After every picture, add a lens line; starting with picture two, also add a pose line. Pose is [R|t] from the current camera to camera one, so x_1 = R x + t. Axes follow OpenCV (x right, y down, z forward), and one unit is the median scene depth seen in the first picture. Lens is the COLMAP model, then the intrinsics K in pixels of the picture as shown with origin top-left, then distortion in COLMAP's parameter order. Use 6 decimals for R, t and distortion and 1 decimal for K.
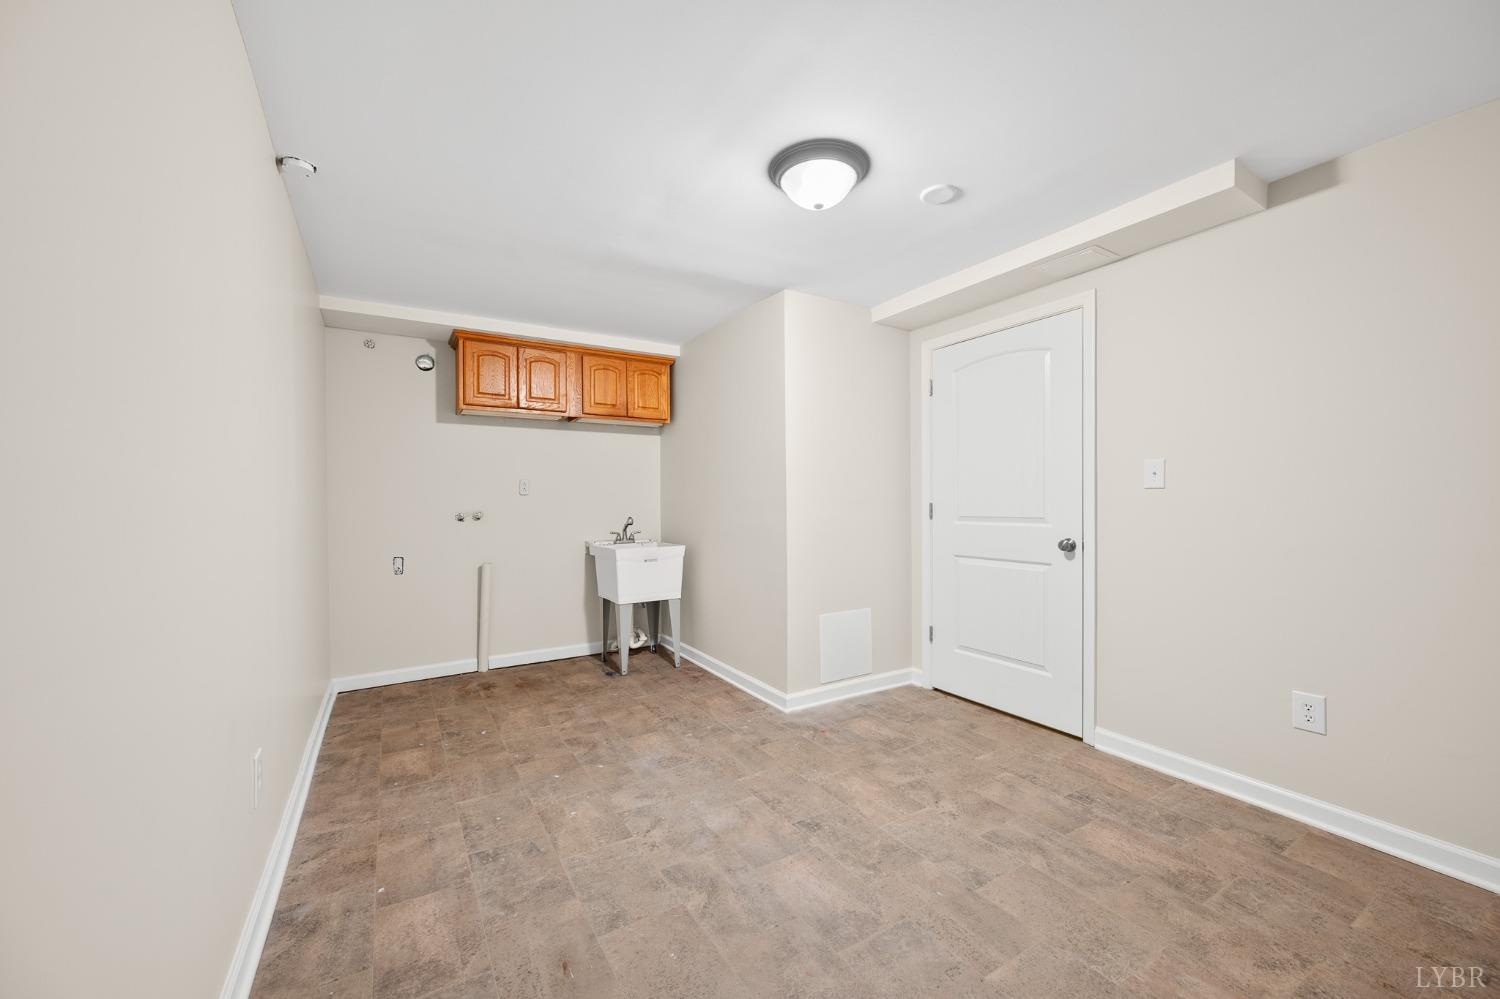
lens RADIAL K [[589.5, 0, 751.3], [0, 589.5, 507.0], [0, 0, 1]] dist [-0.000056, 0.000140]
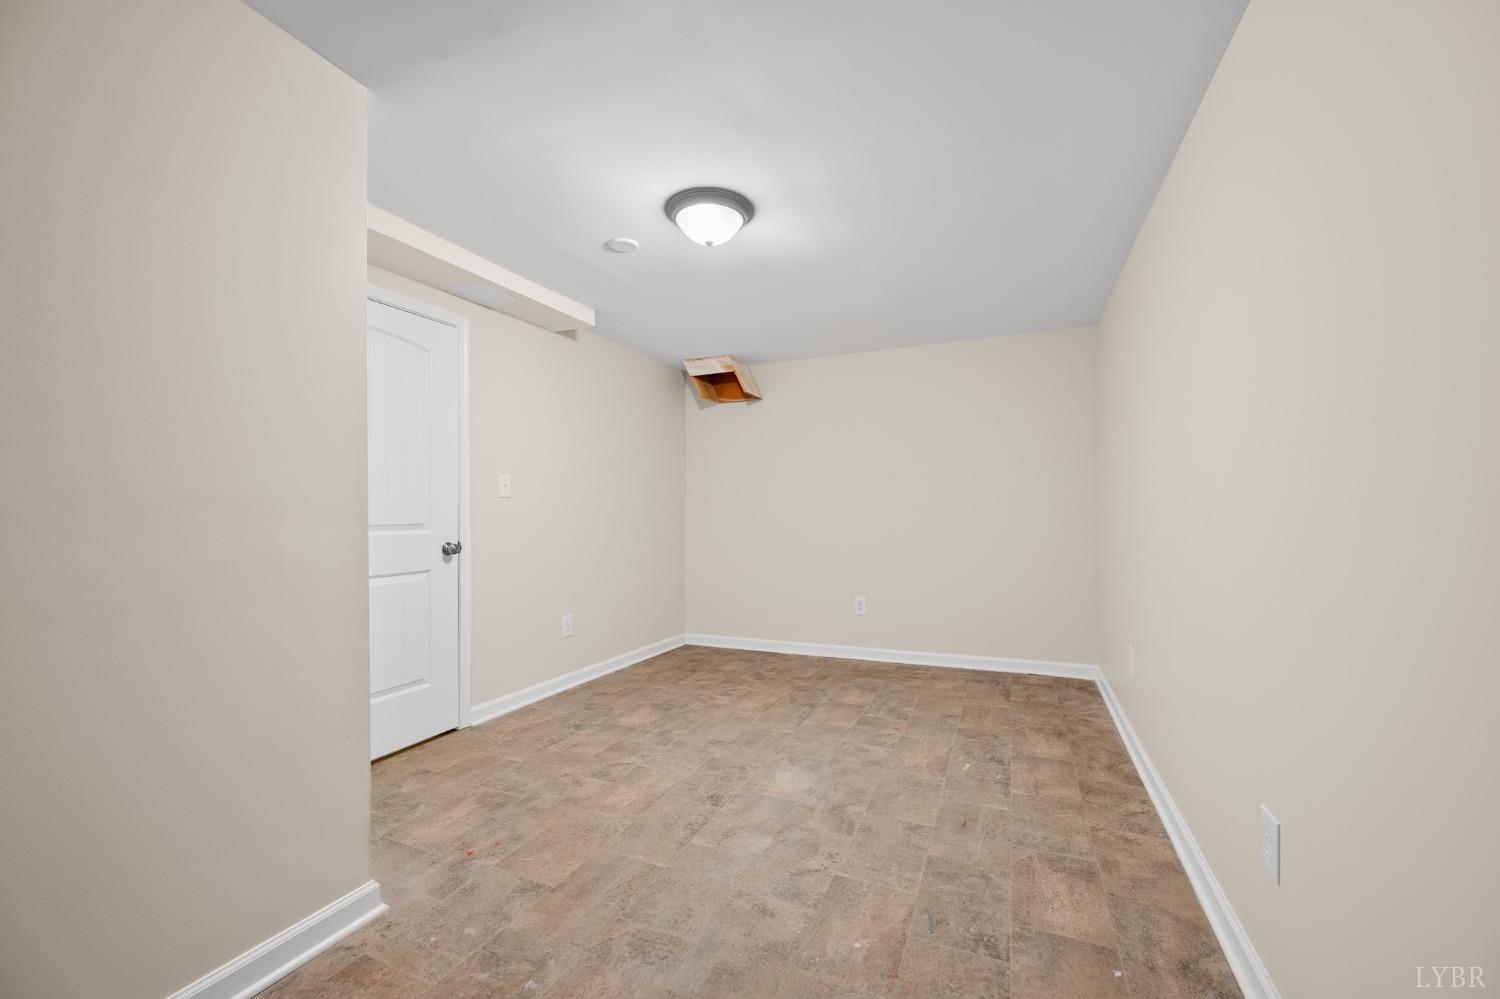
lens RADIAL K [[589.5, 0, 751.3], [0, 589.5, 507.0], [0, 0, 1]] dist [-0.000056, 0.000140]
pose [[-0.569252, 0.008255, 0.822122, -0.838591], [0.010227, 0.999943, -0.002959, -0.001250], [-0.822100, 0.006723, -0.569304, 1.551369]]
